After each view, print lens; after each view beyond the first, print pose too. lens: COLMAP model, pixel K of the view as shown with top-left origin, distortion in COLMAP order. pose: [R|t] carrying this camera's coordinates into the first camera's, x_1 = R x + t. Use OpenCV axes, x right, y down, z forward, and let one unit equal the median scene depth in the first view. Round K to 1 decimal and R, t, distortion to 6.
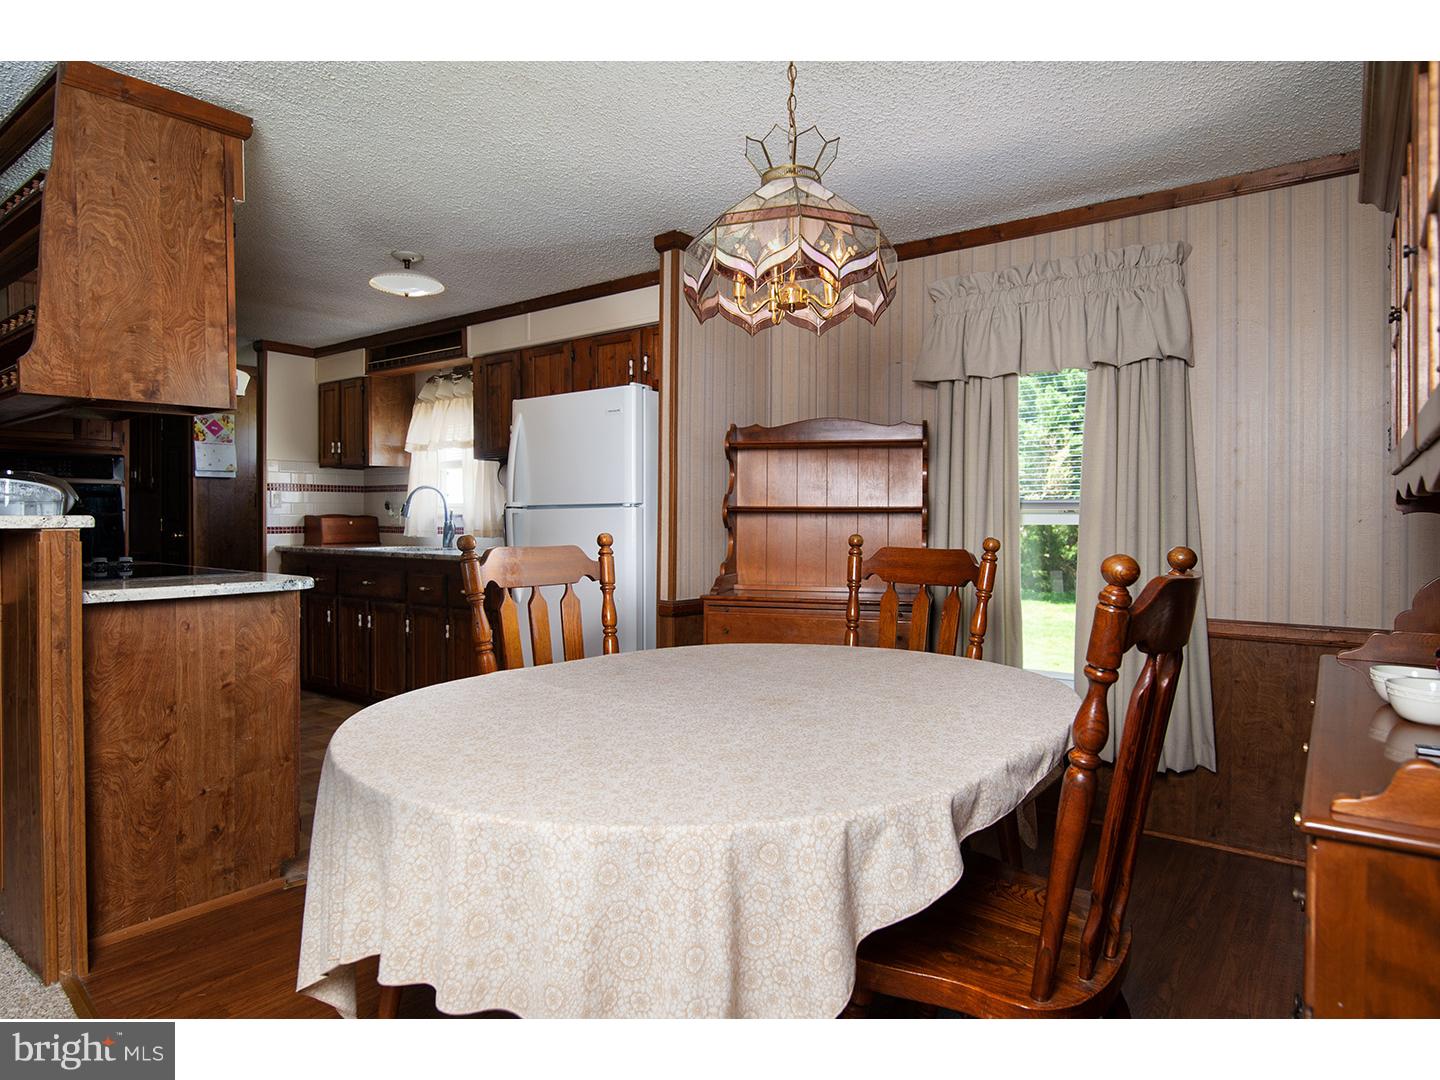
lens RADIAL K [[849.9, 0, 717.6], [0, 849.9, 525.5], [0, 0, 1]] dist [-0.017684, -0.000058]
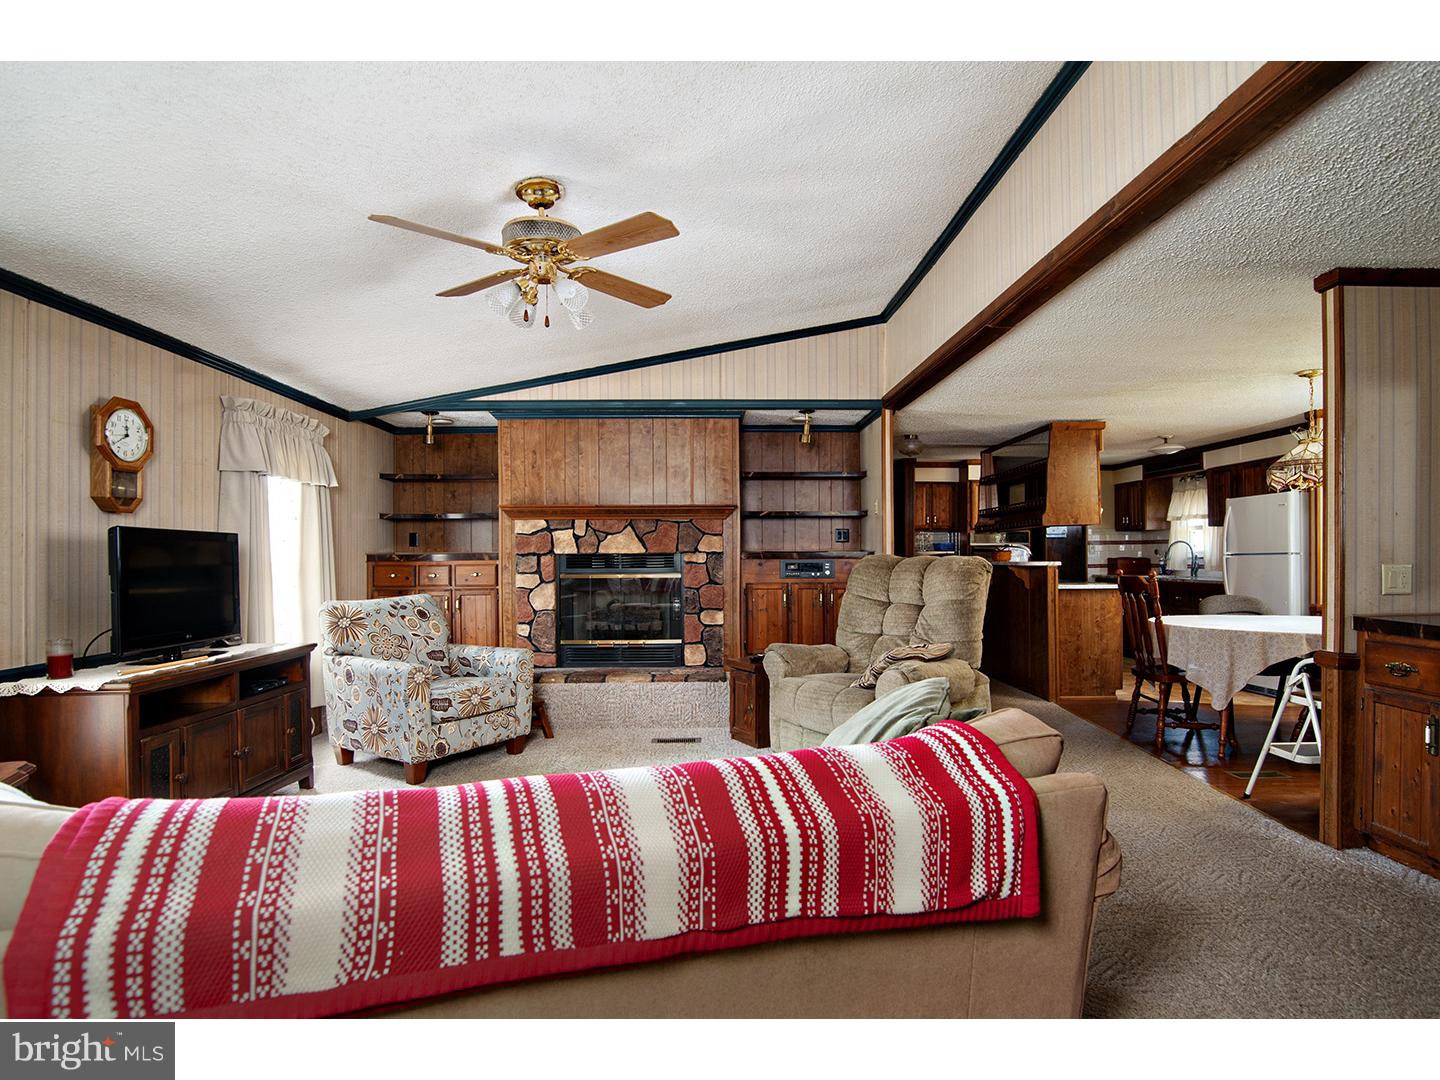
lens RADIAL K [[760.5, 0, 723.2], [0, 760.5, 551.3], [0, 0, 1]] dist [-0.029542, -0.000173]
pose [[0.627941, -0.013596, -0.778143, 0.267051], [0.002503, 0.999878, -0.015450, -0.003497], [0.778257, 0.007754, 0.627898, -0.694615]]
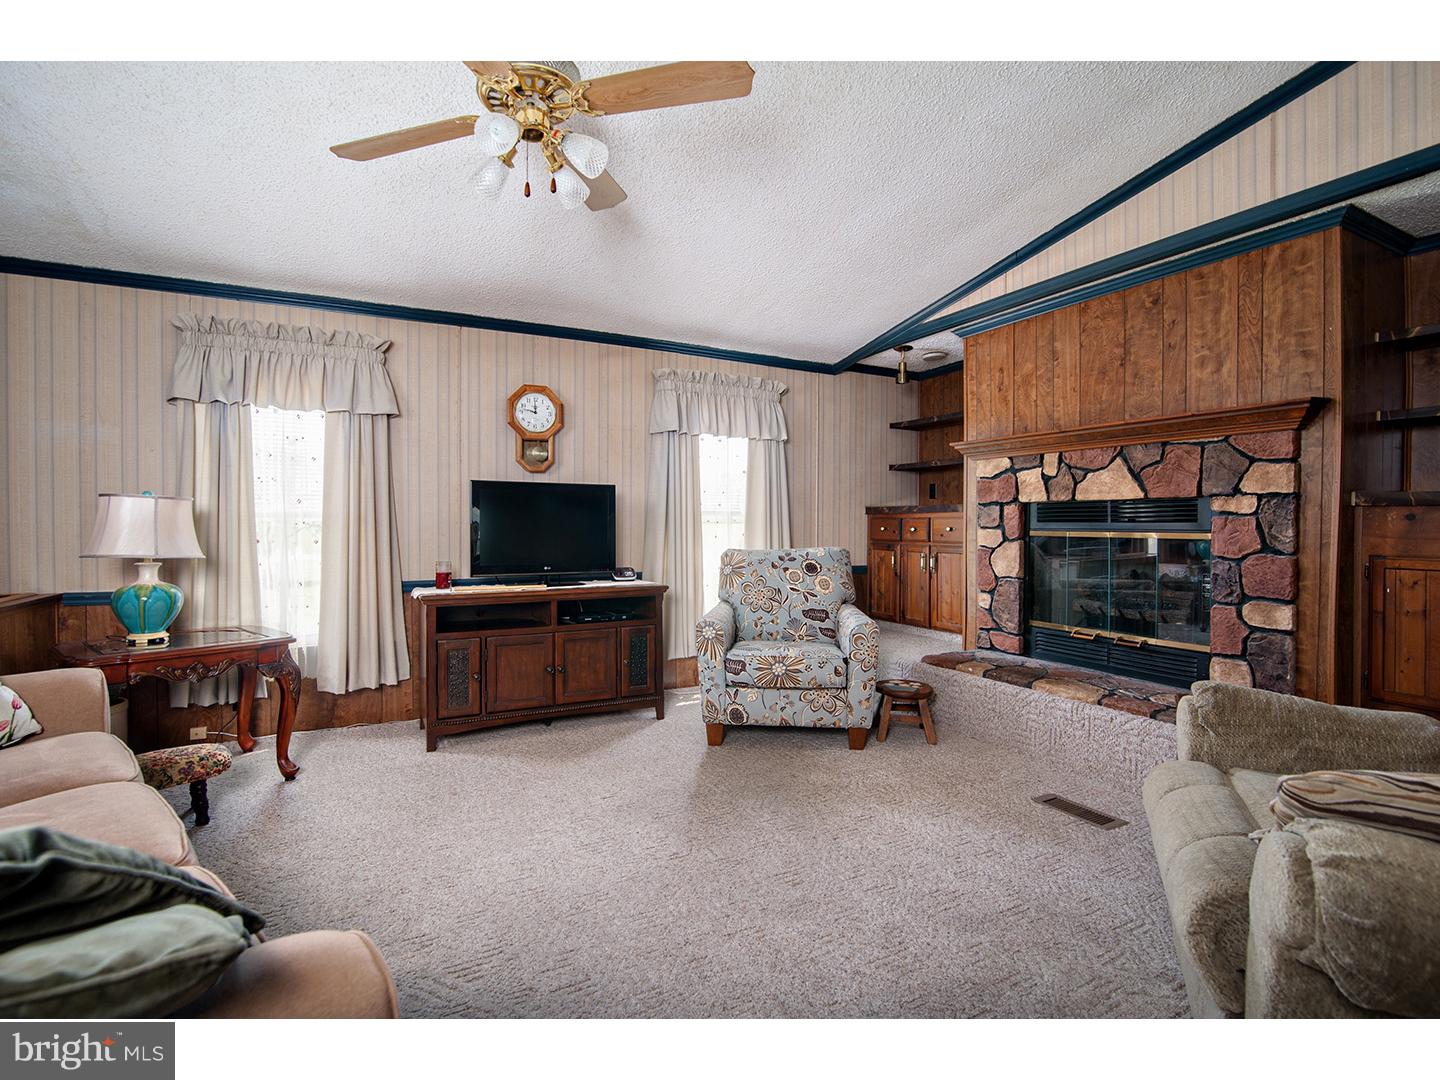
lens RADIAL K [[669.7, 0, 720.0], [0, 669.7, 540.0], [0, 0, 1]] dist [-0.023372, -0.000412]
pose [[-0.422917, 0.018742, -0.905975, 0.059074], [-0.010049, 0.999628, 0.025371, 0.007306], [0.906113, 0.019834, -0.422571, -0.216369]]
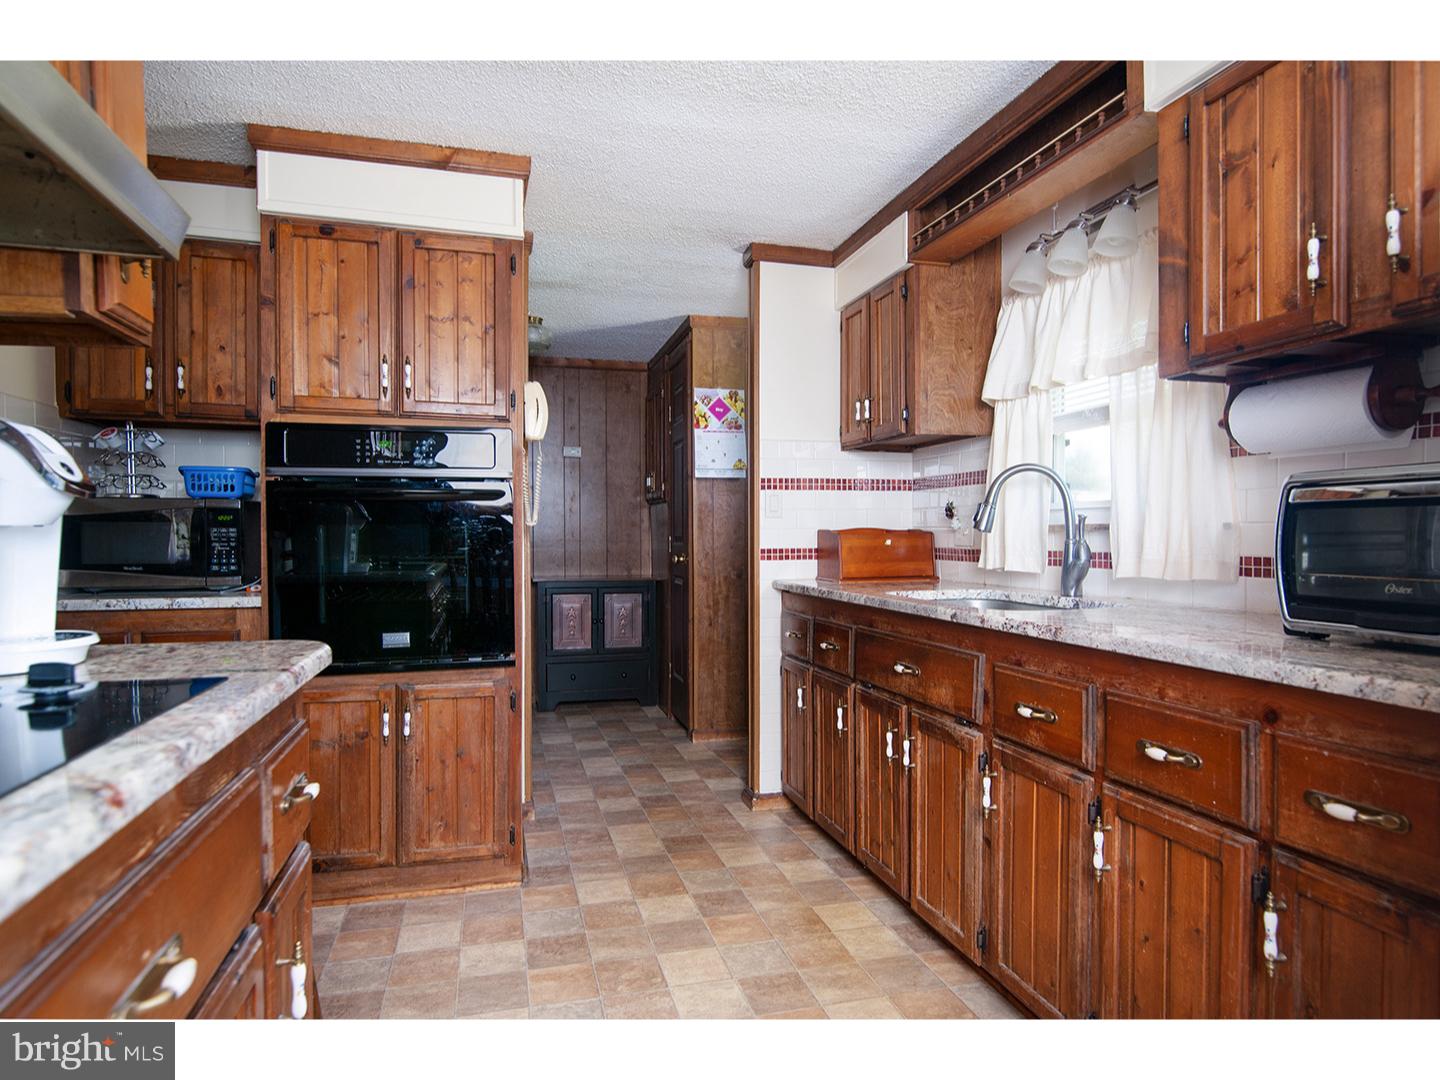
lens RADIAL K [[844.0, 0, 720.0], [0, 844.0, 540.0], [0, 0, 1]] dist [0.000727, -0.000447]
pose [[0.794213, 0.001013, -0.607638, -0.191327], [-0.004002, 0.999986, -0.003564, -0.002622], [0.607626, 0.005263, 0.794206, 0.516893]]
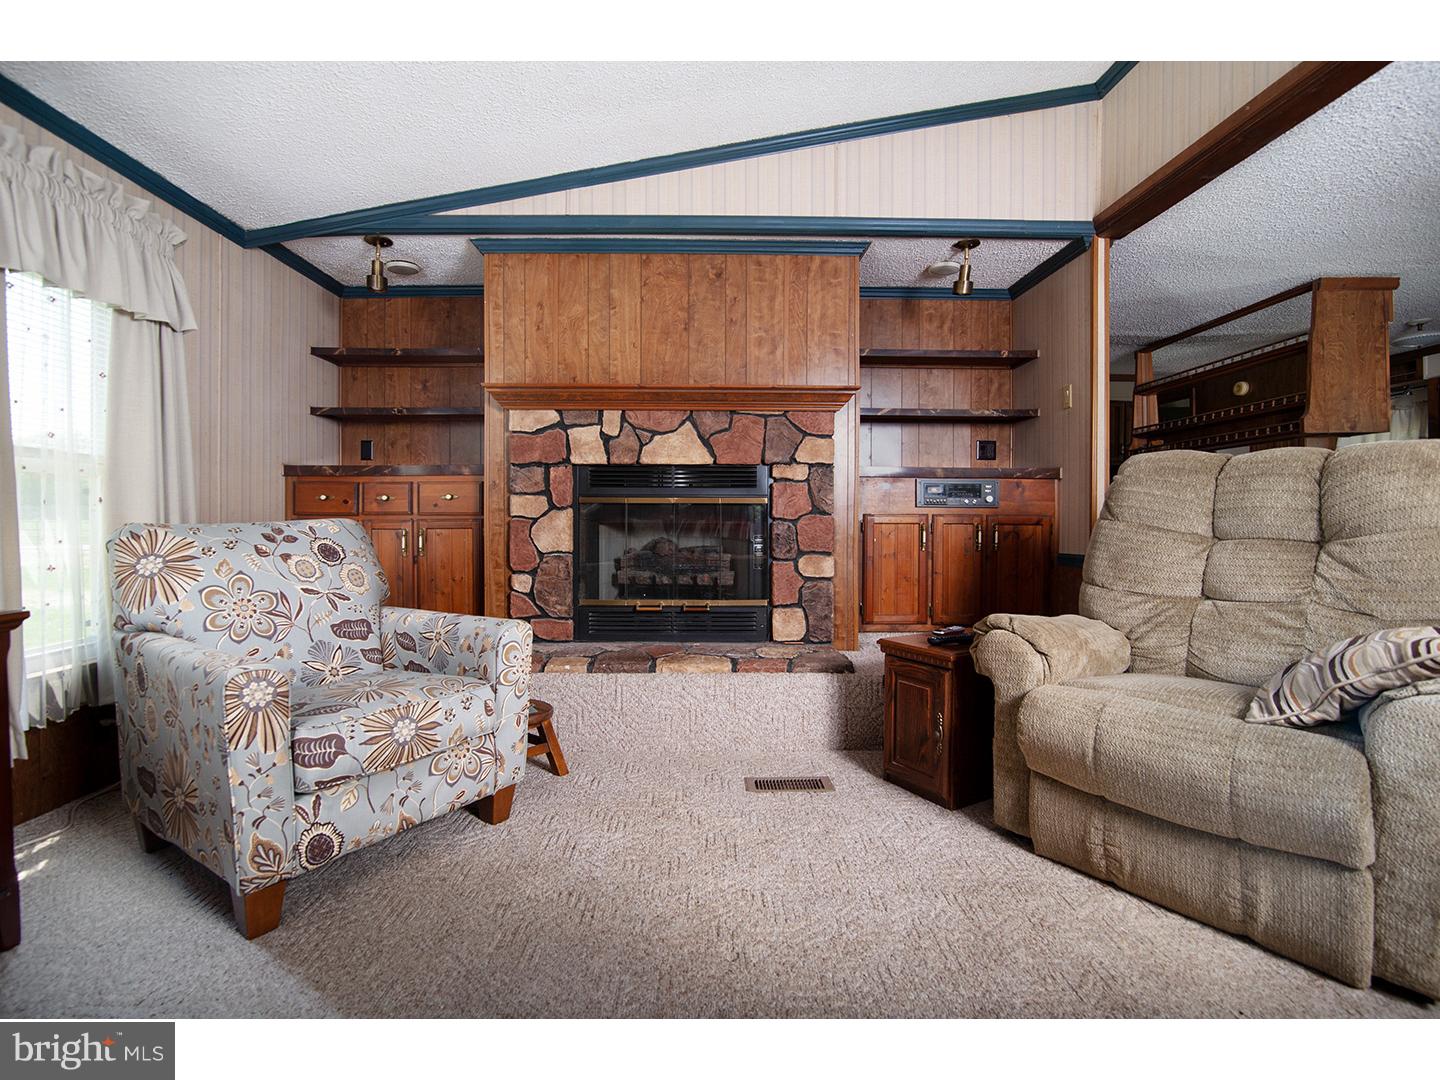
lens RADIAL K [[673.8, 0, 703.6], [0, 673.8, 526.6], [0, 0, 1]] dist [-0.021761, 0.000038]
pose [[0.611549, 0.008278, -0.791164, -0.145796], [-0.005777, 0.999965, 0.005998, 0.033393], [0.791186, 0.000902, 0.611575, -0.492099]]
